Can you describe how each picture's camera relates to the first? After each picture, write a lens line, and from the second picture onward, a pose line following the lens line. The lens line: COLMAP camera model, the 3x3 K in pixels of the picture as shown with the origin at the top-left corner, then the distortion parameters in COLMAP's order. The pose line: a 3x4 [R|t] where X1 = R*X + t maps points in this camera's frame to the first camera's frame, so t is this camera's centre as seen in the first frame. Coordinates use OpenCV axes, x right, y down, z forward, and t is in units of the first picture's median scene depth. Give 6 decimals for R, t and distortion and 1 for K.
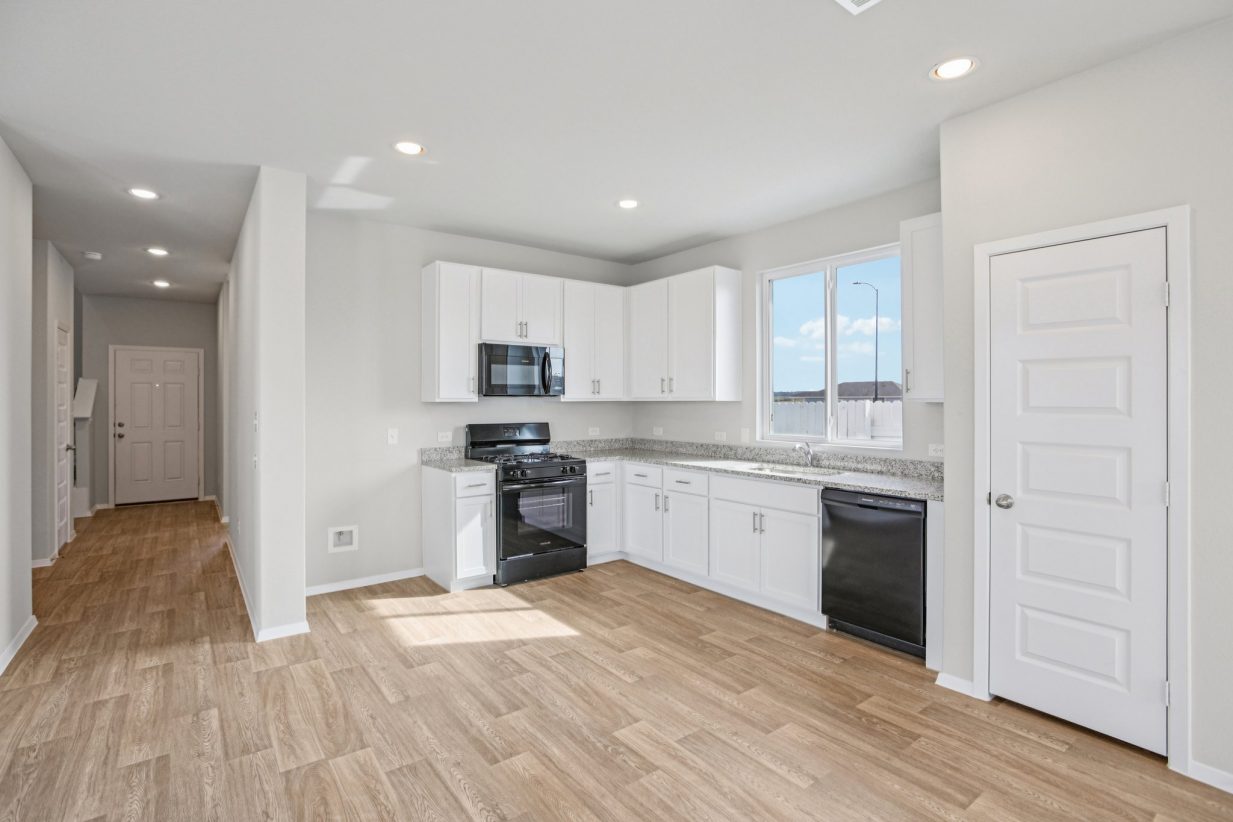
lens RADIAL K [[579.7, 0, 597.9], [0, 579.7, 404.8], [0, 0, 1]] dist [-0.001254, 0.001472]
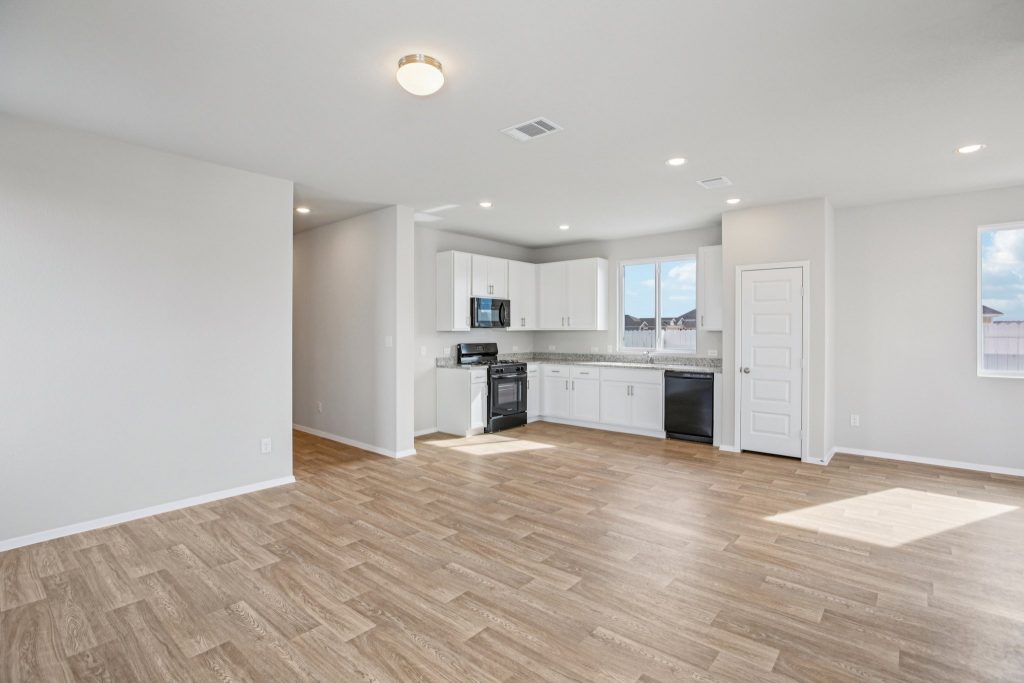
lens RADIAL K [[495.8, 0, 479.1], [0, 495.8, 340.1], [0, 0, 1]] dist [-0.025303, 0.000198]
pose [[0.979431, -0.006297, 0.201682, -0.609627], [0.003688, 0.999905, 0.013310, 0.003855], [-0.201746, -0.012292, 0.979361, -0.597096]]
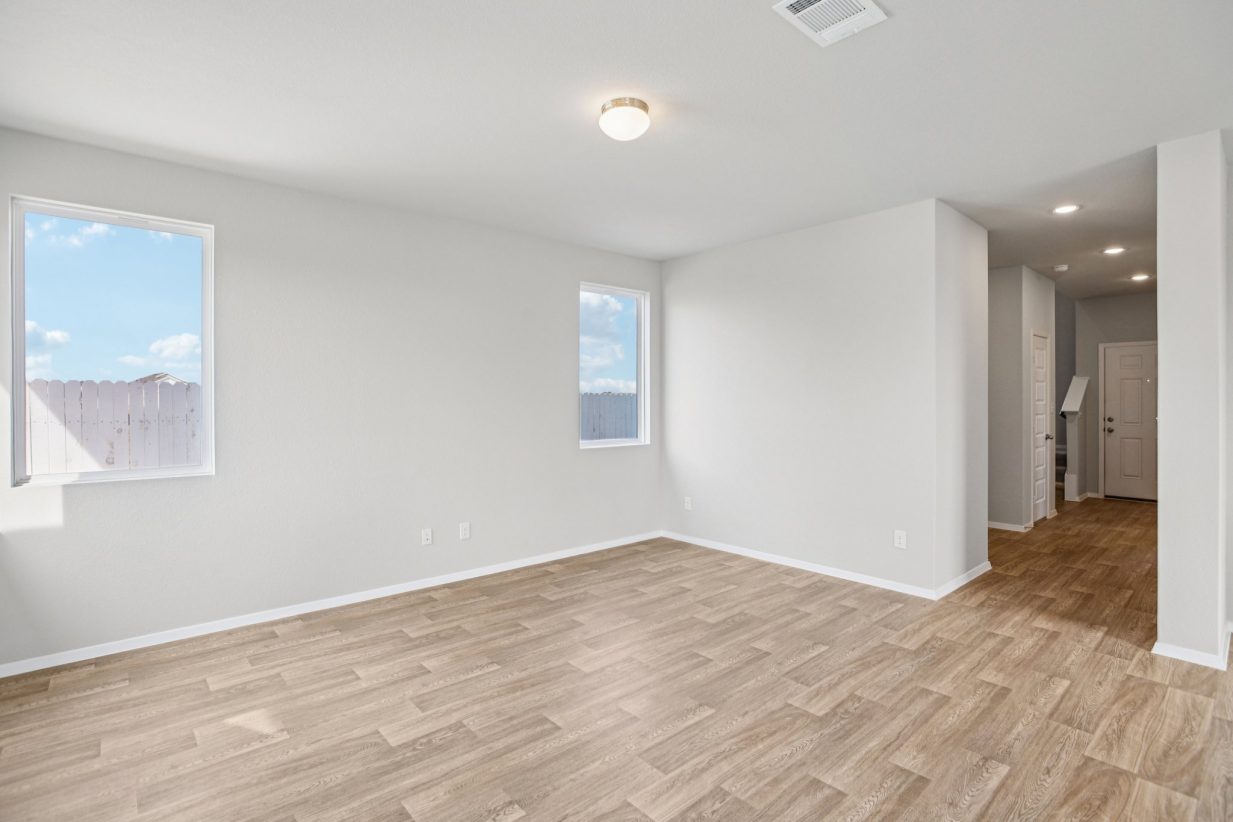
lens RADIAL K [[588.3, 0, 629.7], [0, 588.3, 391.5], [0, 0, 1]] dist [-0.000448, 0.005487]
pose [[0.121904, -0.012194, -0.992467, 0.249016], [-0.004493, 0.999908, -0.012837, 0.003720], [0.992532, 0.006024, 0.121838, 0.040900]]
